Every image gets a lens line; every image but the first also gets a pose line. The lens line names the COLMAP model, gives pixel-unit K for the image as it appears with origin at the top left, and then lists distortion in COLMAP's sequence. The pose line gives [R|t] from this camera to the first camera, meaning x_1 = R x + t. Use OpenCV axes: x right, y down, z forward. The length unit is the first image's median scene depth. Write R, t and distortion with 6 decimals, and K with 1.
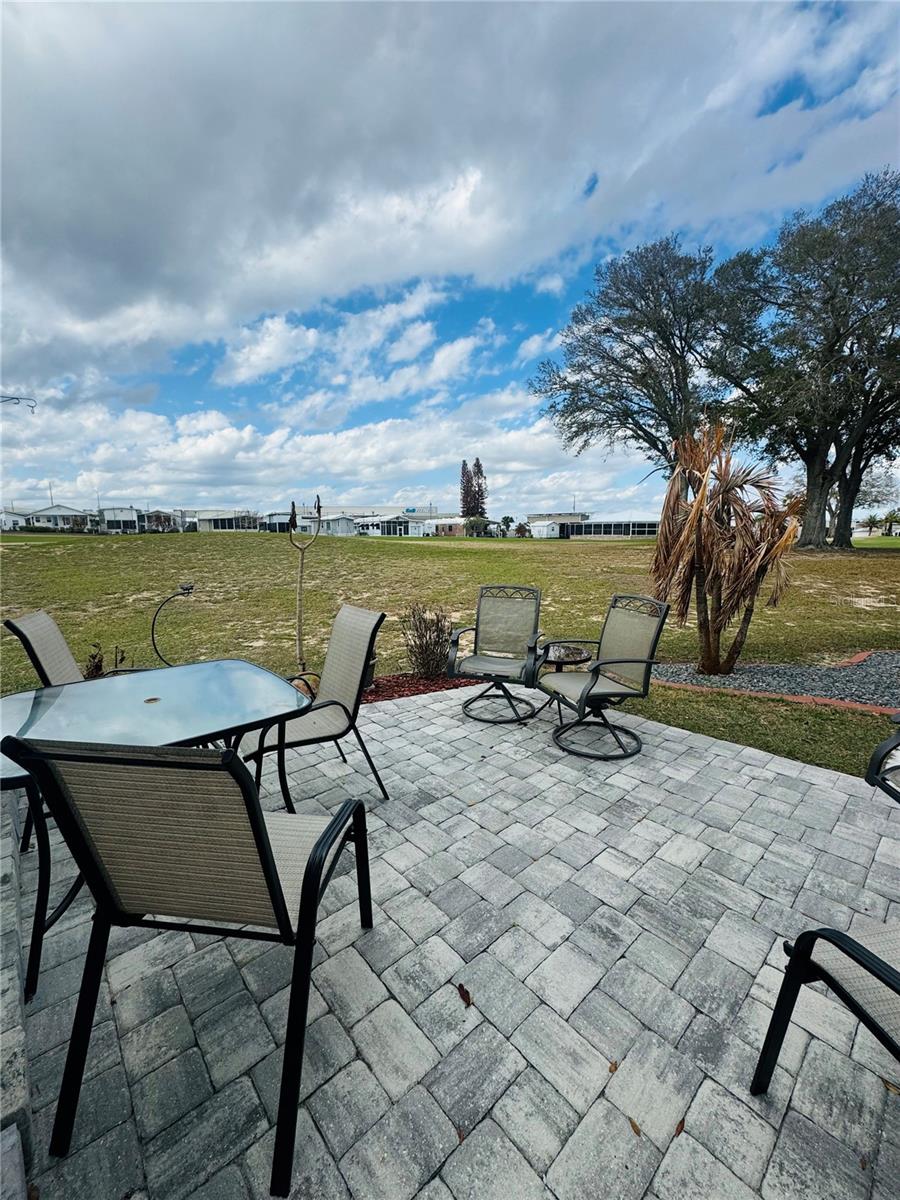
lens RADIAL K [[474.1, 0, 451.0], [0, 474.1, 599.9], [0, 0, 1]] dist [-0.000669, 0.000029]
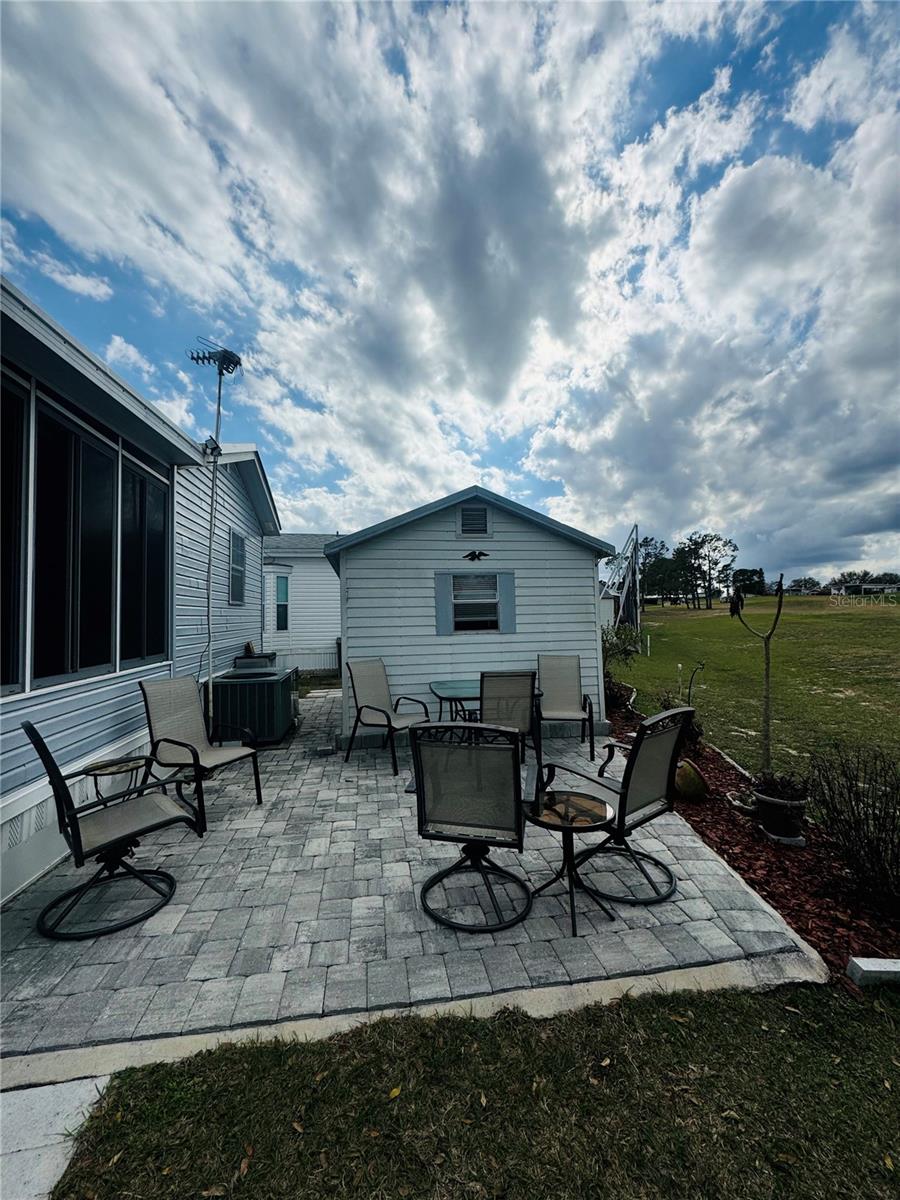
lens RADIAL K [[484.7, 0, 451.4], [0, 484.7, 593.1], [0, 0, 1]] dist [-0.008338, 0.000130]
pose [[-0.529605, -0.029202, -0.847742, 1.443553], [-0.105111, 0.993964, 0.031427, -0.305611], [0.841707, 0.105751, -0.529477, 1.910564]]
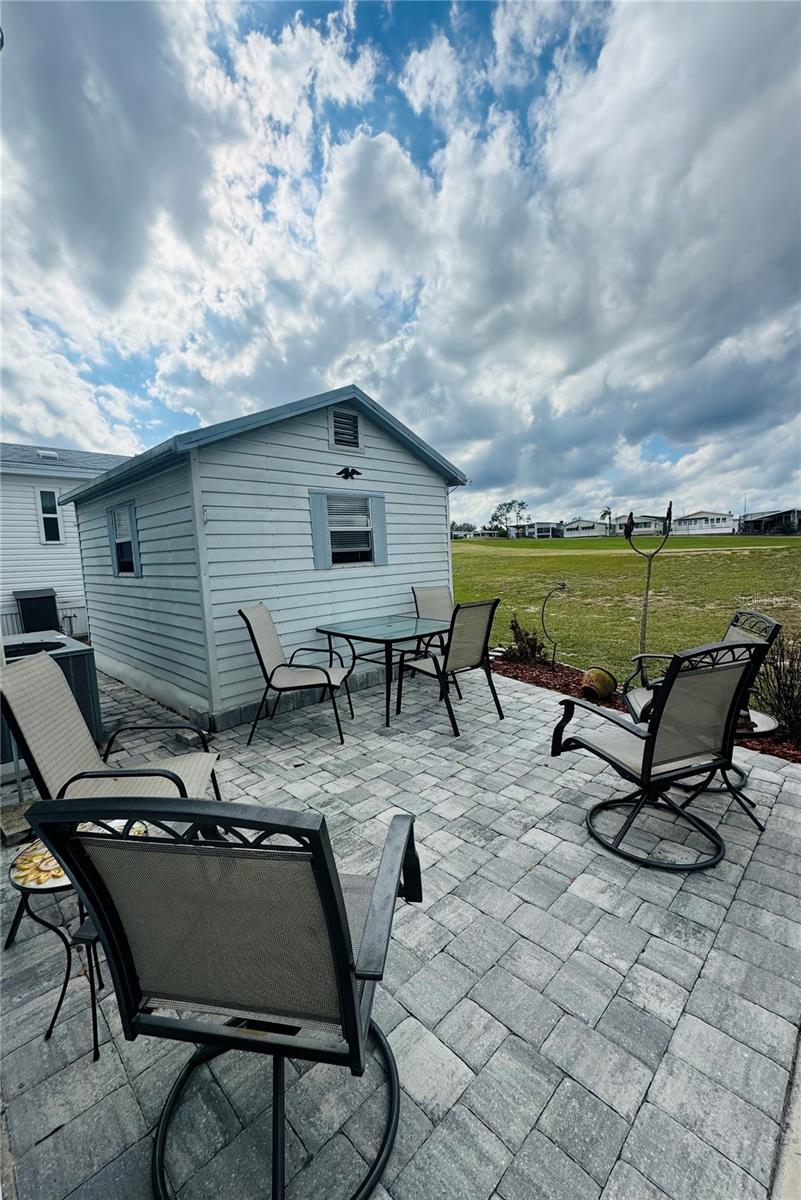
lens RADIAL K [[483.5, 0, 399.2], [0, 483.5, 601.3], [0, 0, 1]] dist [-0.000306, -0.000102]
pose [[0.049417, 0.099543, -0.993805, 1.385557], [-0.104097, 0.990115, 0.093997, -0.101882], [0.993339, 0.098807, 0.059290, 0.797592]]
